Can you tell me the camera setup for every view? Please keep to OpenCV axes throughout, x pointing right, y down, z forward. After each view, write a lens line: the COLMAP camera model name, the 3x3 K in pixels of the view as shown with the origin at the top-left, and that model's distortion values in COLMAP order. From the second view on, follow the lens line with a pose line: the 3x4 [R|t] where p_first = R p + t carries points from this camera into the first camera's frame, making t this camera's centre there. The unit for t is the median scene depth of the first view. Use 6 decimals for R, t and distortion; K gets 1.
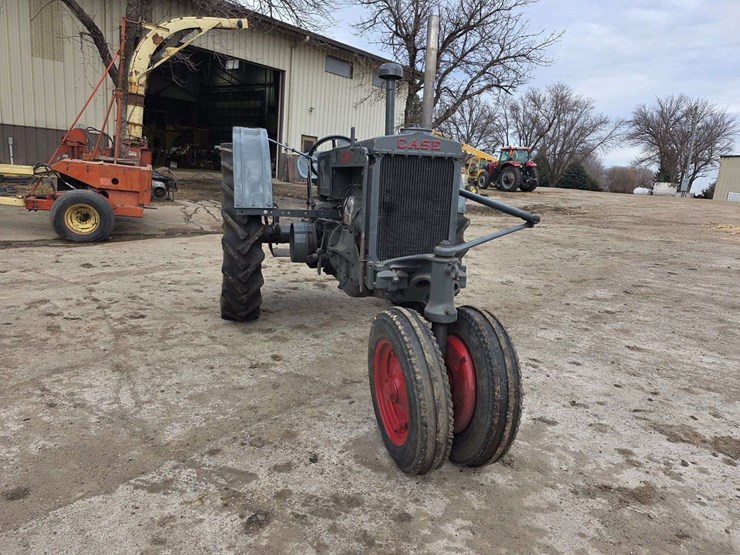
lens RADIAL K [[495.6, 0, 361.8], [0, 495.6, 277.2], [0, 0, 1]] dist [0.065276, -0.061009]
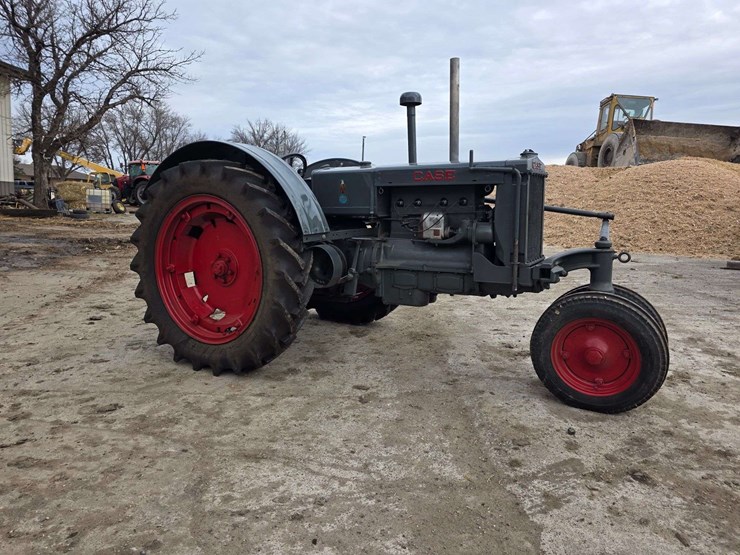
lens RADIAL K [[495.6, 0, 375.9], [0, 495.6, 269.6], [0, 0, 1]] dist [0.065276, -0.061009]
pose [[0.707212, -0.141318, 0.692734, -0.745050], [0.169939, 0.985072, 0.027464, -0.076956], [-0.686274, 0.098299, 0.720670, 0.269343]]
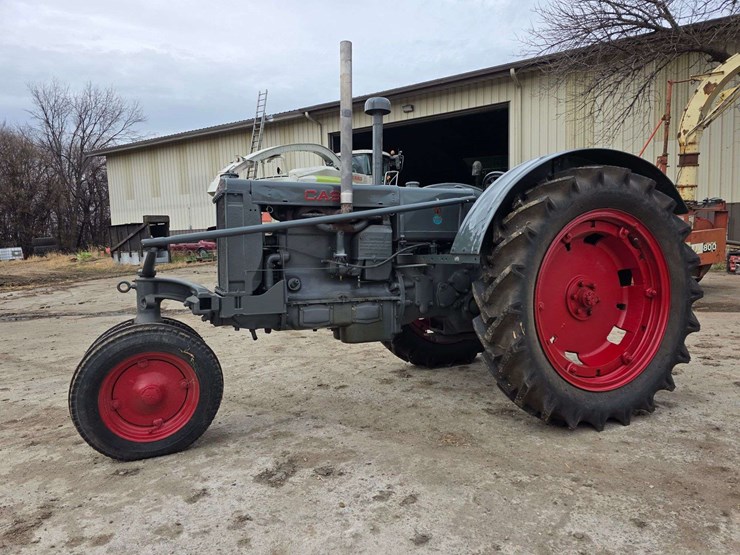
lens RADIAL K [[495.6, 0, 365.9], [0, 495.6, 279.4], [0, 0, 1]] dist [0.065276, -0.061009]
pose [[0.138070, 0.003764, -0.990415, 0.903564], [-0.167159, 0.985736, -0.019557, -0.061656], [0.976214, 0.168257, 0.136730, 0.828806]]
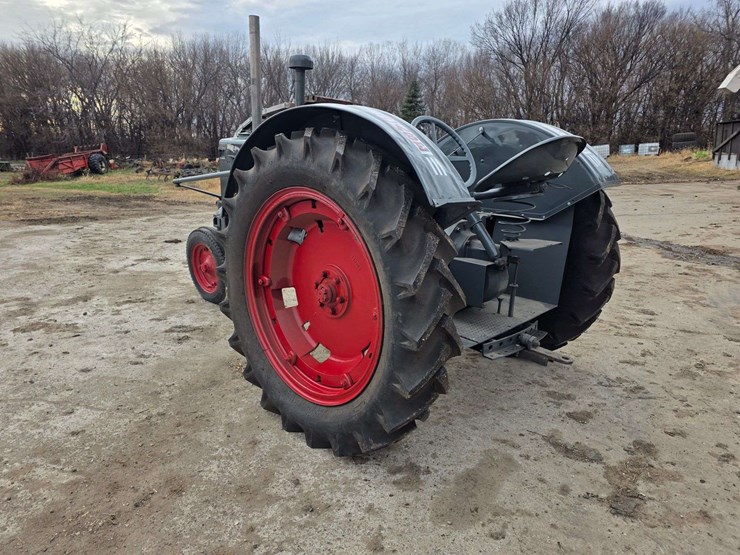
lens RADIAL K [[495.6, 0, 369.7], [0, 495.6, 280.7], [0, 0, 1]] dist [0.065276, -0.061009]
pose [[-0.864126, 0.067573, -0.498718, 0.423916], [-0.159547, 0.903051, 0.398803, -0.400518], [0.477316, 0.424185, -0.769569, 1.839275]]
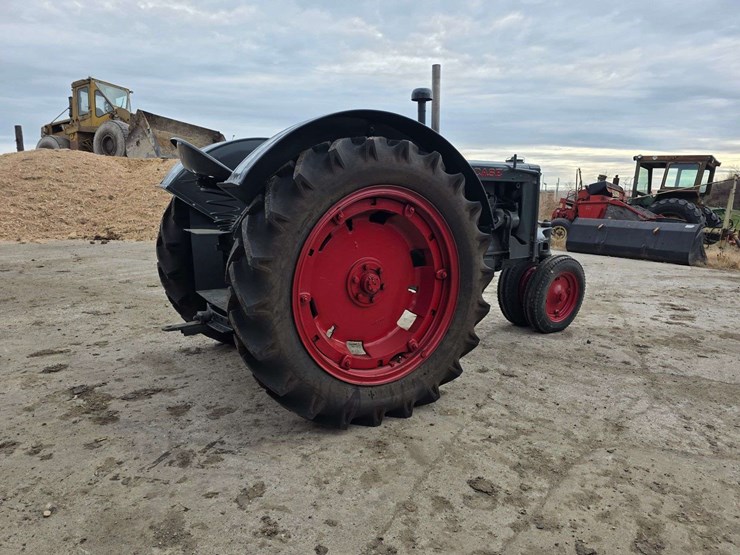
lens RADIAL K [[504.1, 0, 372.9], [0, 504.1, 271.3], [0, 0, 1]] dist [0.033216, -0.017187]
pose [[-0.315320, -0.190404, 0.929688, -0.972578], [0.163719, 0.954061, 0.250924, -0.308942], [-0.934756, 0.231329, -0.269661, 1.380728]]
